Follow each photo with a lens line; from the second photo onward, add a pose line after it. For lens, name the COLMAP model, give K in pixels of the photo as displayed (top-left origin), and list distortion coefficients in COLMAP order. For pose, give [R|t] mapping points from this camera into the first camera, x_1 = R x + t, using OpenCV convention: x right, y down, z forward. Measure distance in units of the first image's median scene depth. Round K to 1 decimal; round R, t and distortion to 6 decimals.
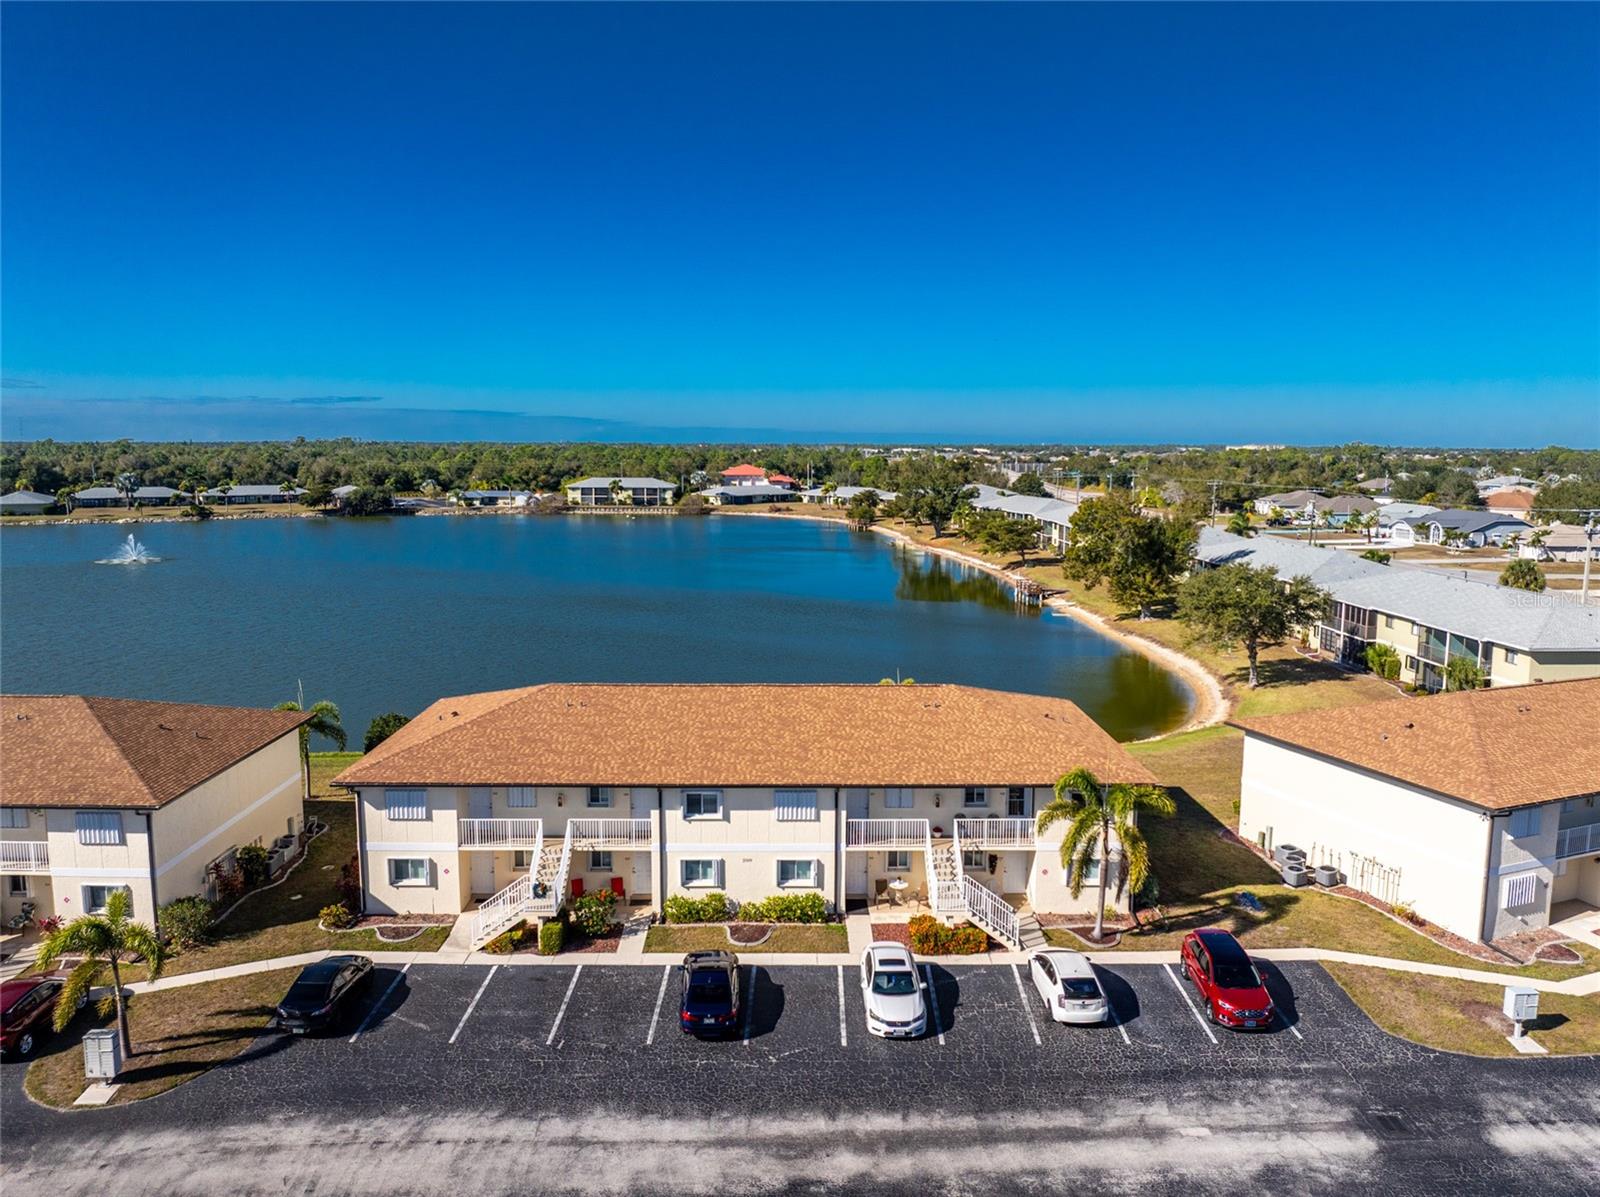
lens RADIAL K [[1138.3, 0, 809.1], [0, 1138.3, 600.5], [0, 0, 1]] dist [-0.031860, -0.011135]
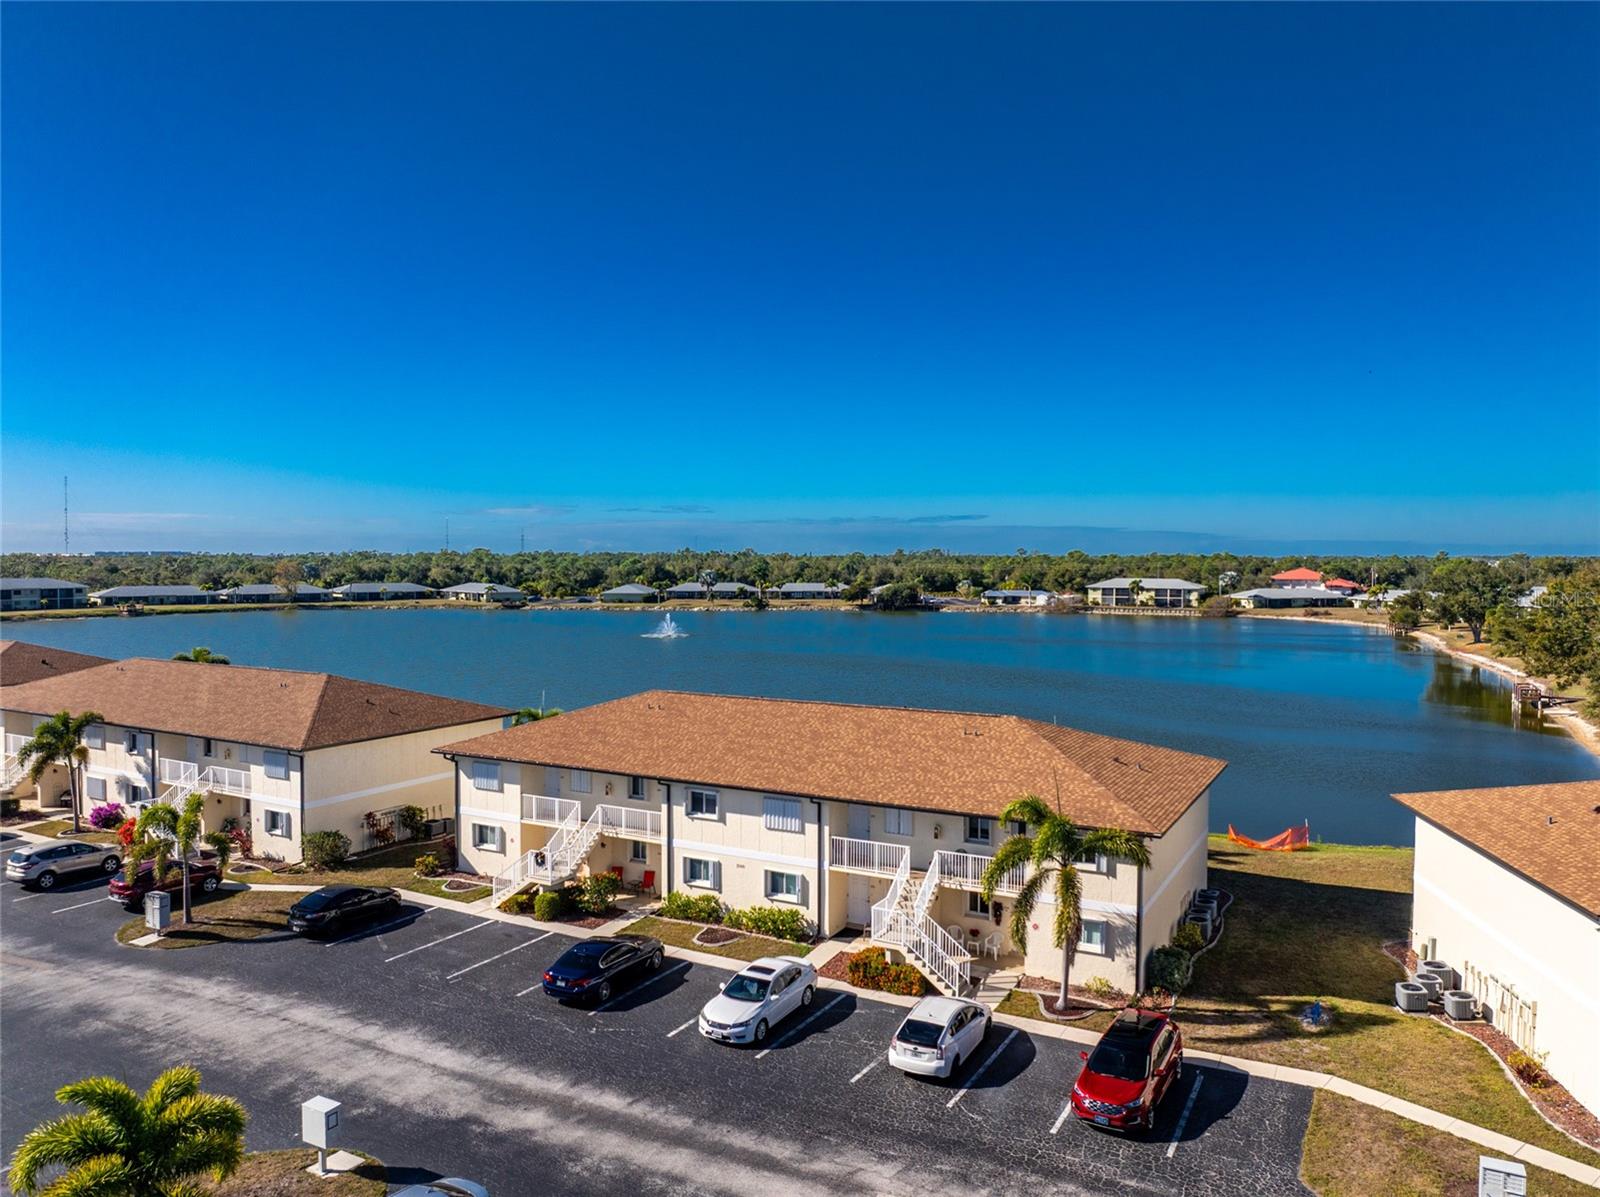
lens RADIAL K [[1138.3, 0, 808.5], [0, 1138.3, 596.5], [0, 0, 1]] dist [-0.031860, -0.011135]
pose [[0.865183, 0.010745, -0.501340, 0.485210], [-0.063734, 0.994019, -0.088684, 0.077817], [0.497389, 0.108681, 0.860693, 0.149424]]
